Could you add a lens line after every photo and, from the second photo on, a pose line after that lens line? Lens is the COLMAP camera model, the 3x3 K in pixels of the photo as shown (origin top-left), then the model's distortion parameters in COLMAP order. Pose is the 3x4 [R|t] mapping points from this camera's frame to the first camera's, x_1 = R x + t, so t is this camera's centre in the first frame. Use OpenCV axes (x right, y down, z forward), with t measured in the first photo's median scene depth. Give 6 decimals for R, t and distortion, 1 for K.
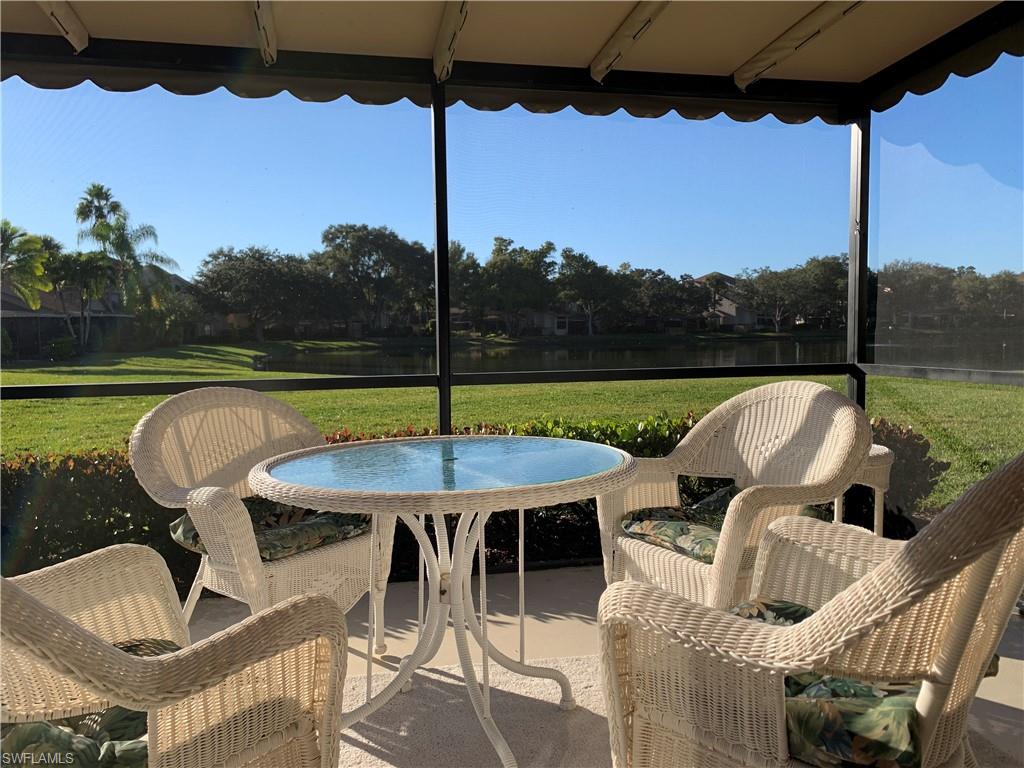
lens RADIAL K [[775.5, 0, 512.0], [0, 775.5, 384.0], [0, 0, 1]] dist [0.023993, -0.008218]
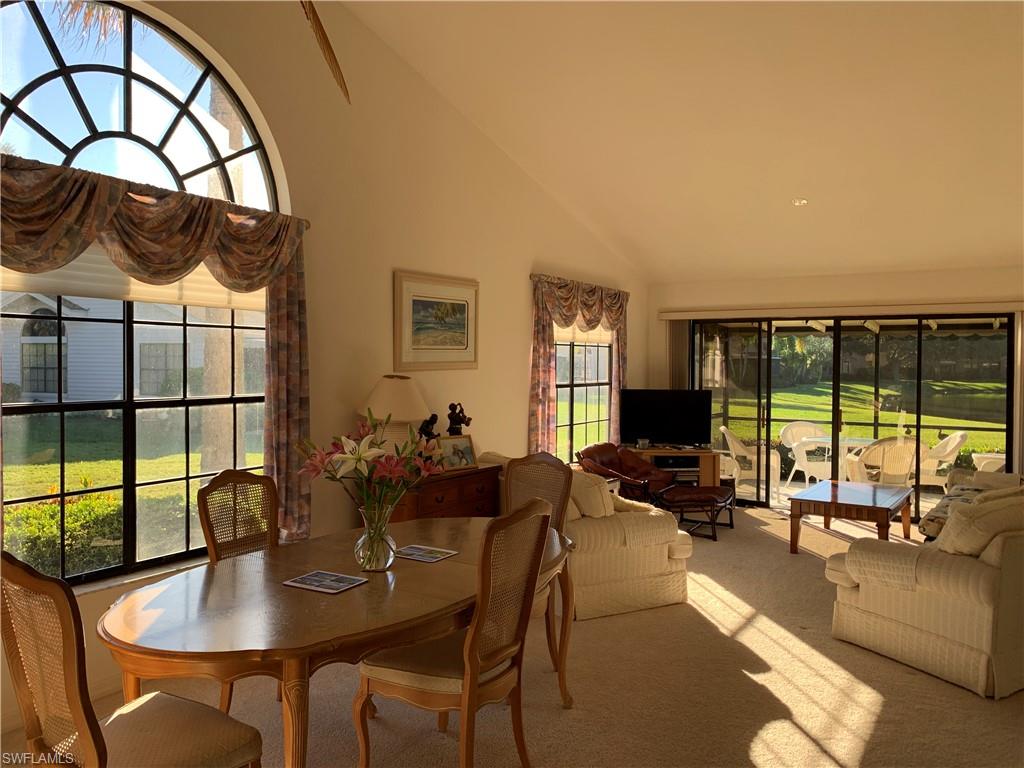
lens RADIAL K [[837.6, 0, 512.0], [0, 837.6, 384.0], [0, 0, 1]] dist [0.102649, 0.000044]
pose [[0.727548, 0.032872, -0.685268, 0.048578], [-0.059800, 0.998088, -0.015613, -0.001030], [0.683445, 0.052338, 0.728123, -0.102654]]
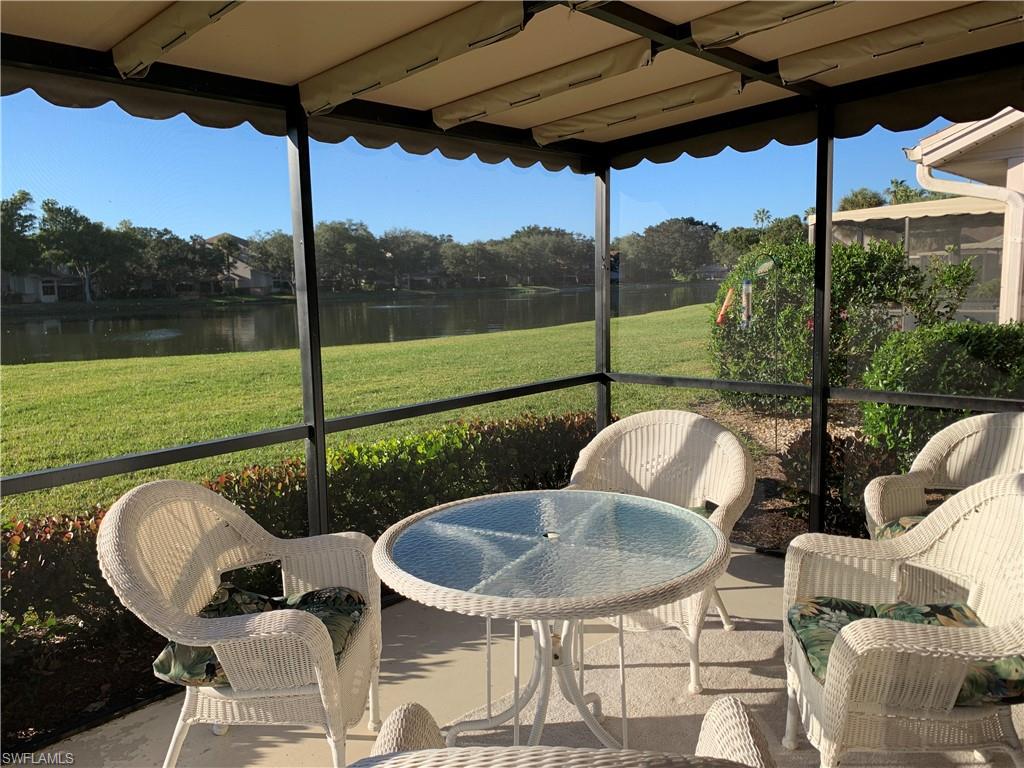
lens RADIAL K [[776.0, 0, 512.0], [0, 776.0, 384.0], [0, 0, 1]] dist [0.003794, 0.007606]
pose [[0.816601, -0.080697, 0.571534, -0.017433], [0.051514, 0.996417, 0.067084, -0.004511], [-0.574900, -0.025339, 0.817831, 0.003657]]
